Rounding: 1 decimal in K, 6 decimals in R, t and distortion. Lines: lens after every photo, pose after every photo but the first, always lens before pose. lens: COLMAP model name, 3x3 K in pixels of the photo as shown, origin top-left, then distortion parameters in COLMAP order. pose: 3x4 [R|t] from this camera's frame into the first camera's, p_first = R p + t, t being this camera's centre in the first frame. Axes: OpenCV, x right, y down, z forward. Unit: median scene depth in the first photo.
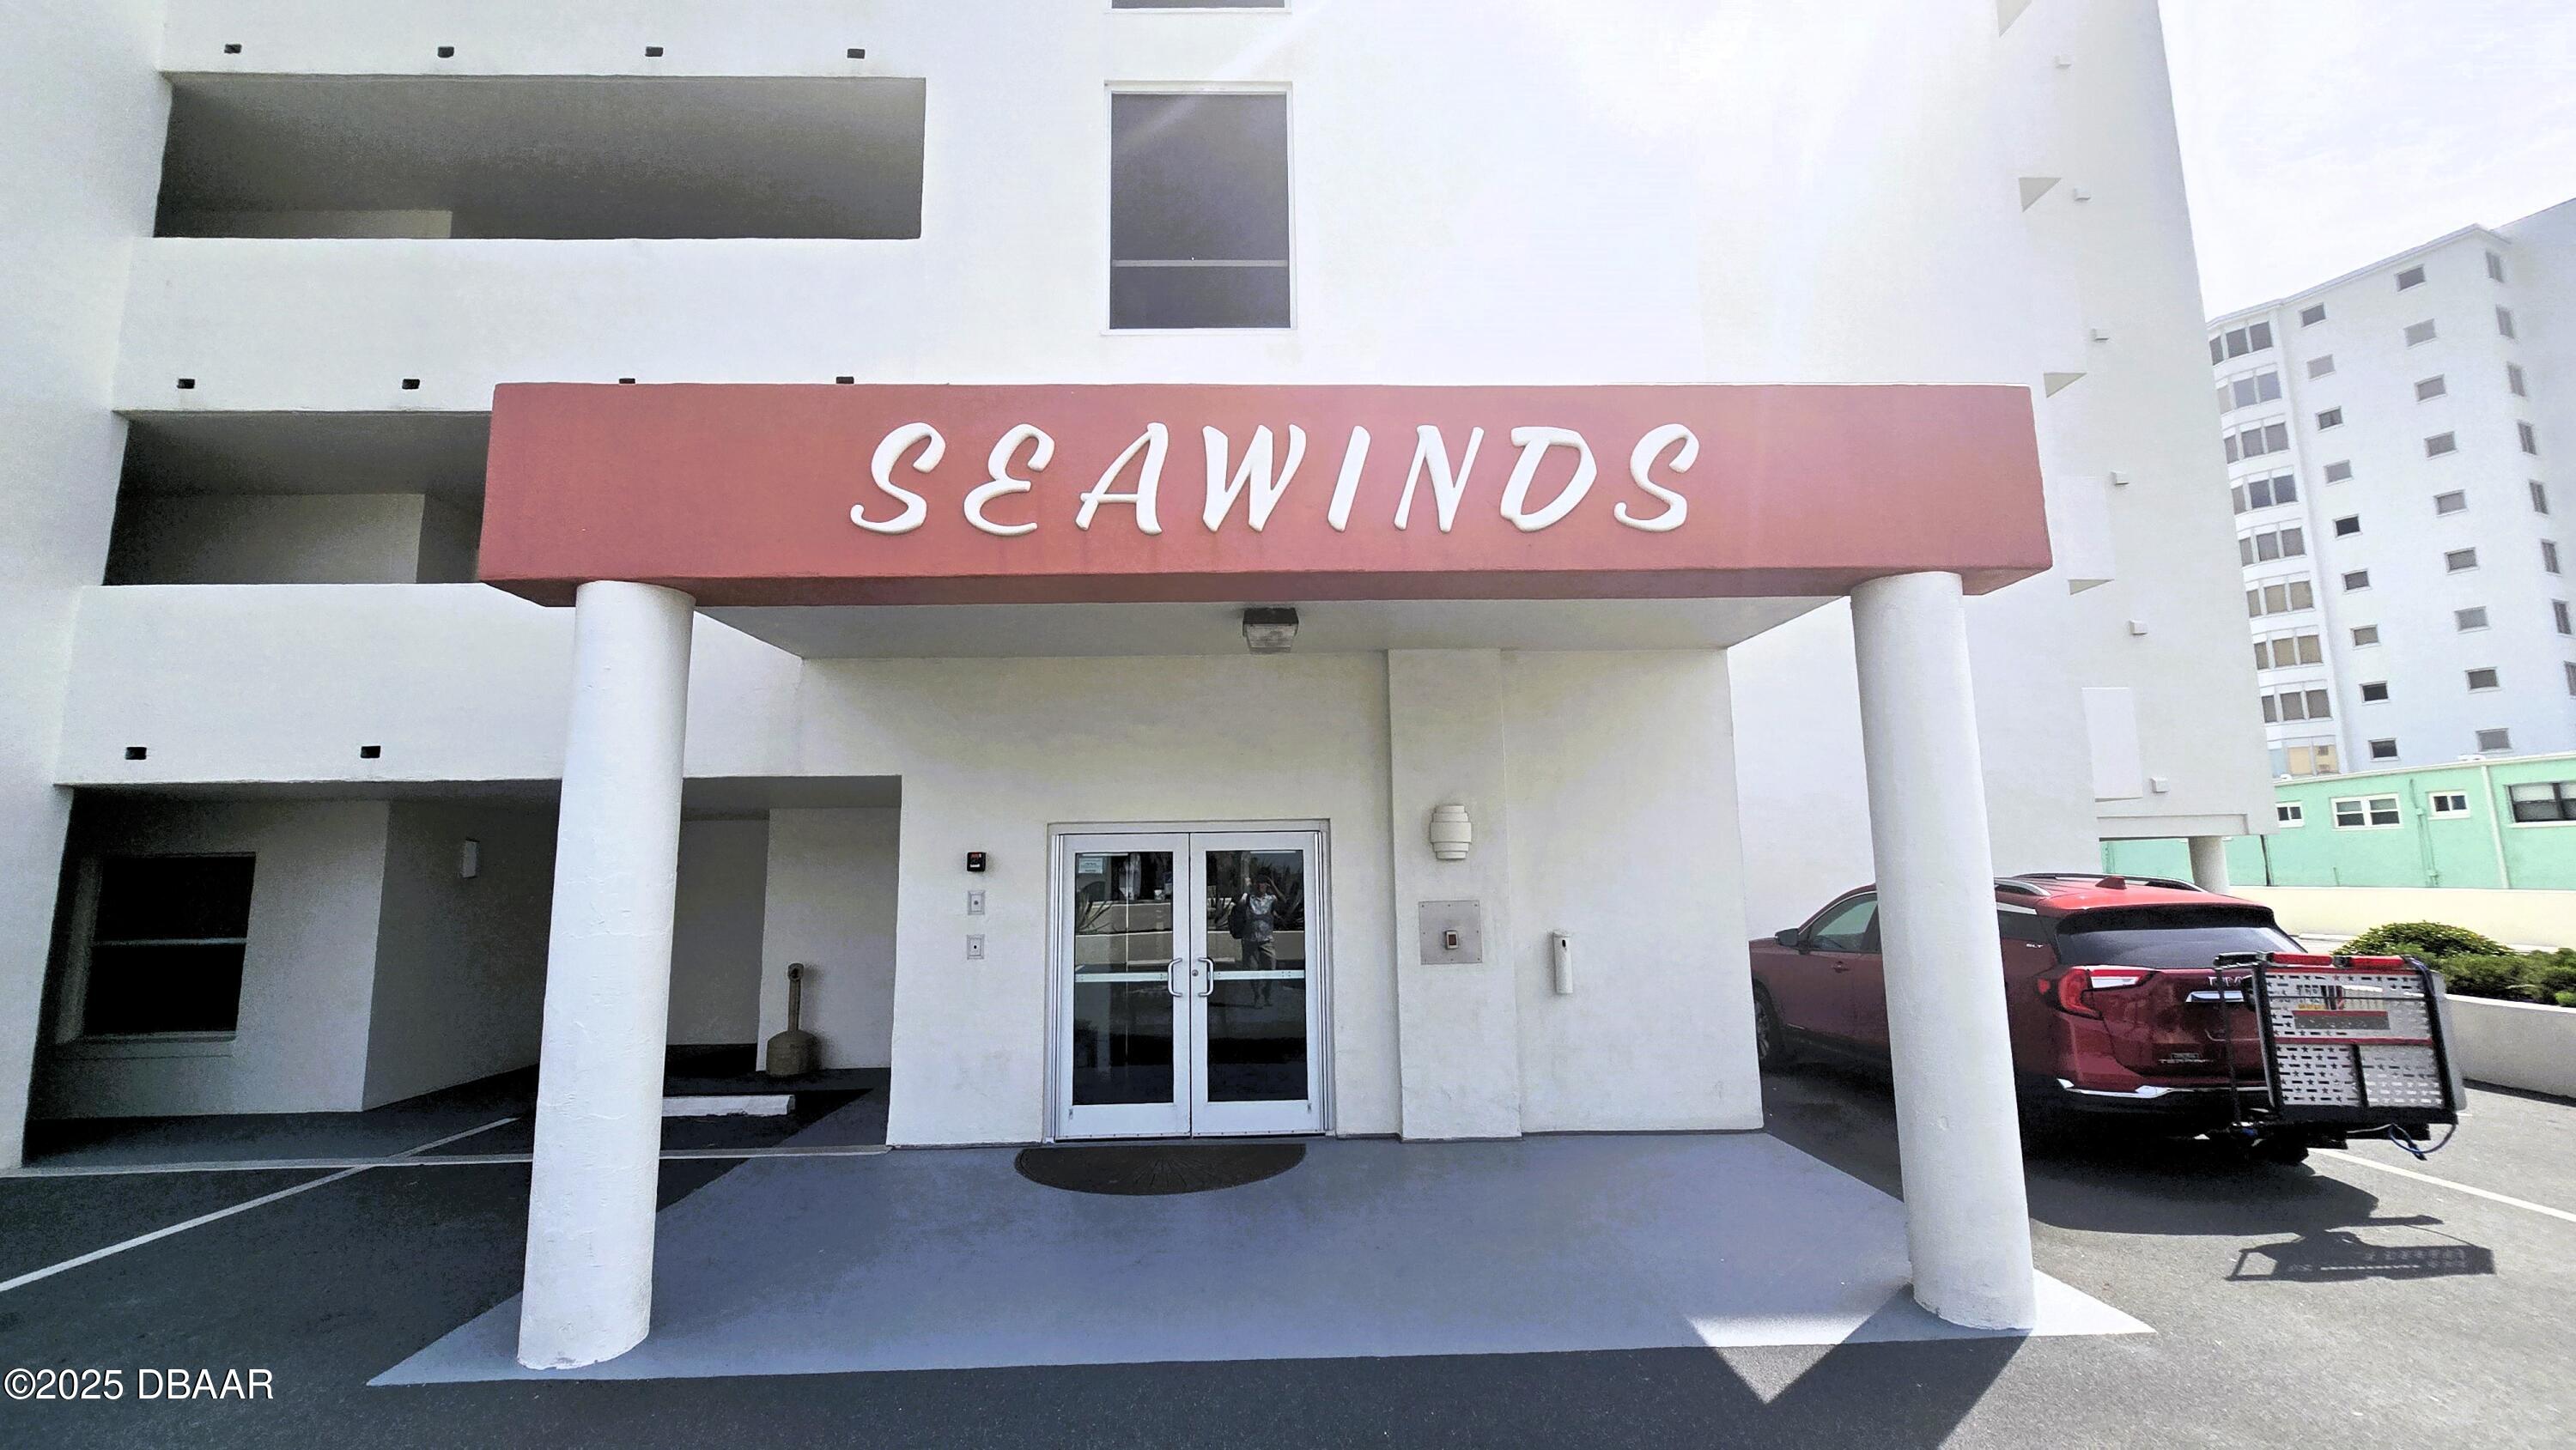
lens RADIAL K [[951.7, 0, 1284.3], [0, 951.7, 623.9], [0, 0, 1]] dist [-0.017165, 0.007129]
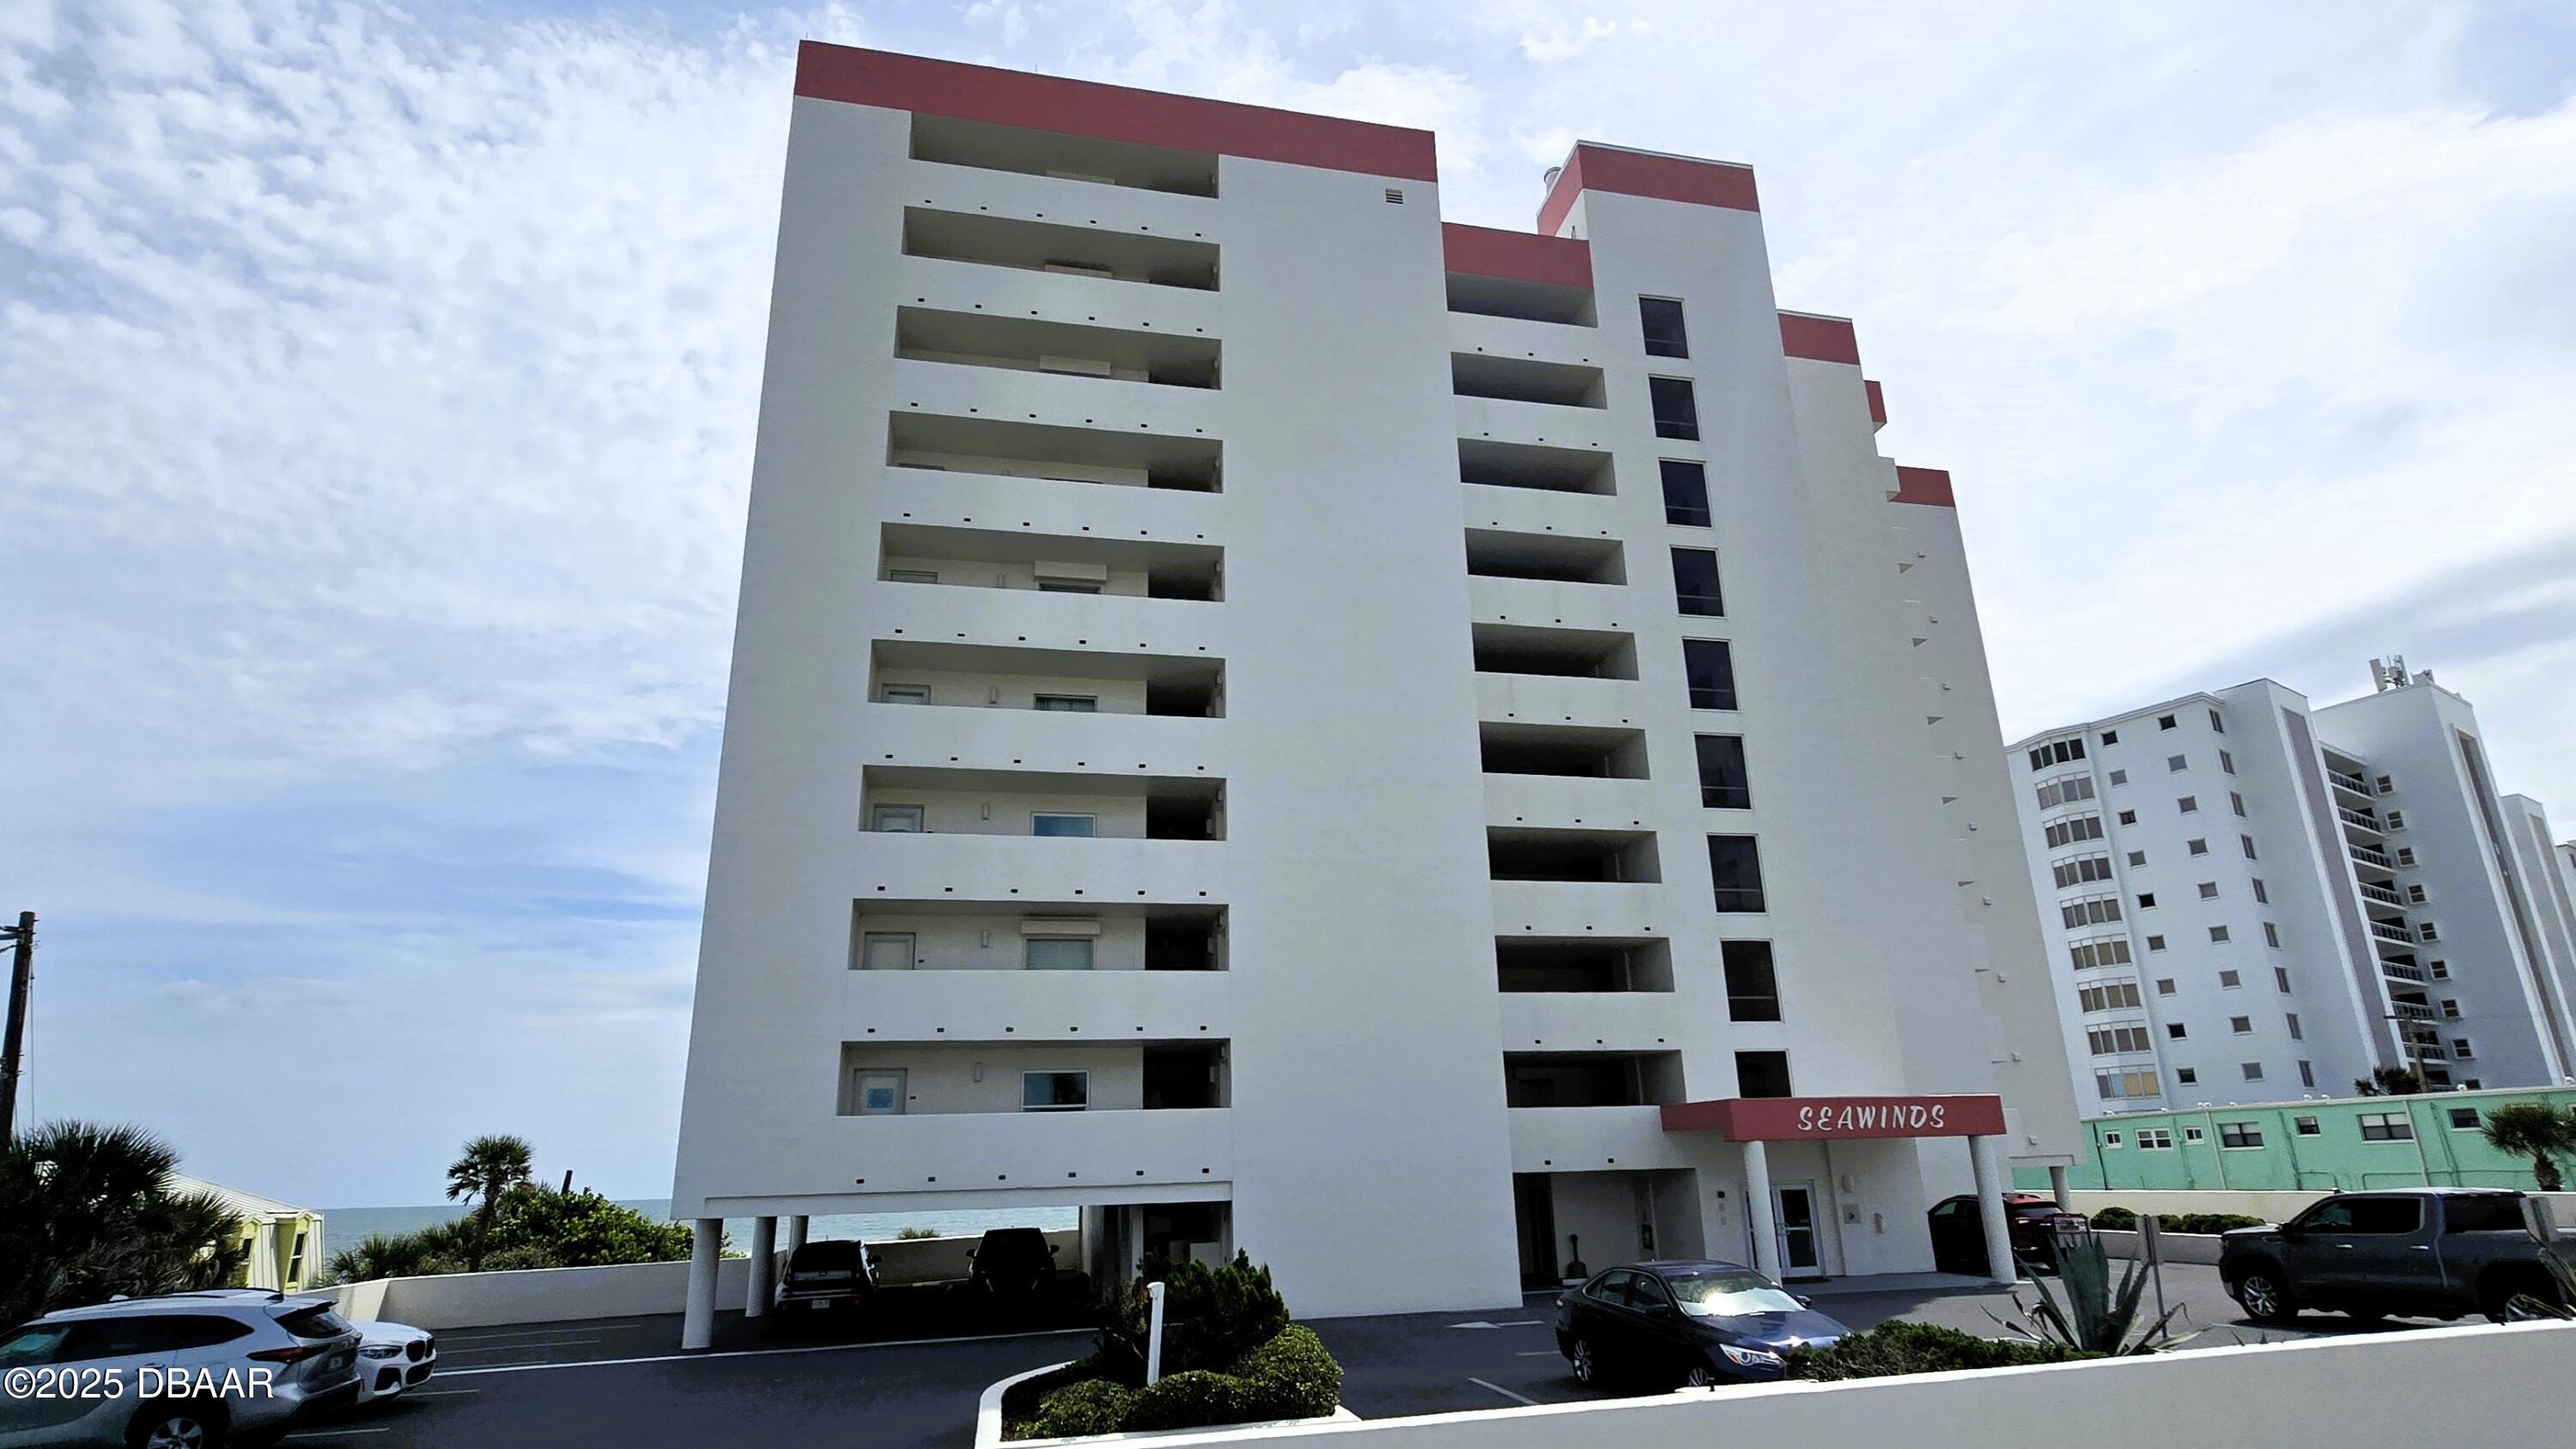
lens RADIAL K [[1053.1, 0, 1285.8], [0, 1053.1, 726.5], [0, 0, 1]] dist [-0.000077, -0.000253]
pose [[0.989736, 0.043183, 0.136230, -0.568853], [-0.022213, 0.988154, -0.151847, -0.185513], [-0.141173, 0.147263, 0.978971, -0.631438]]
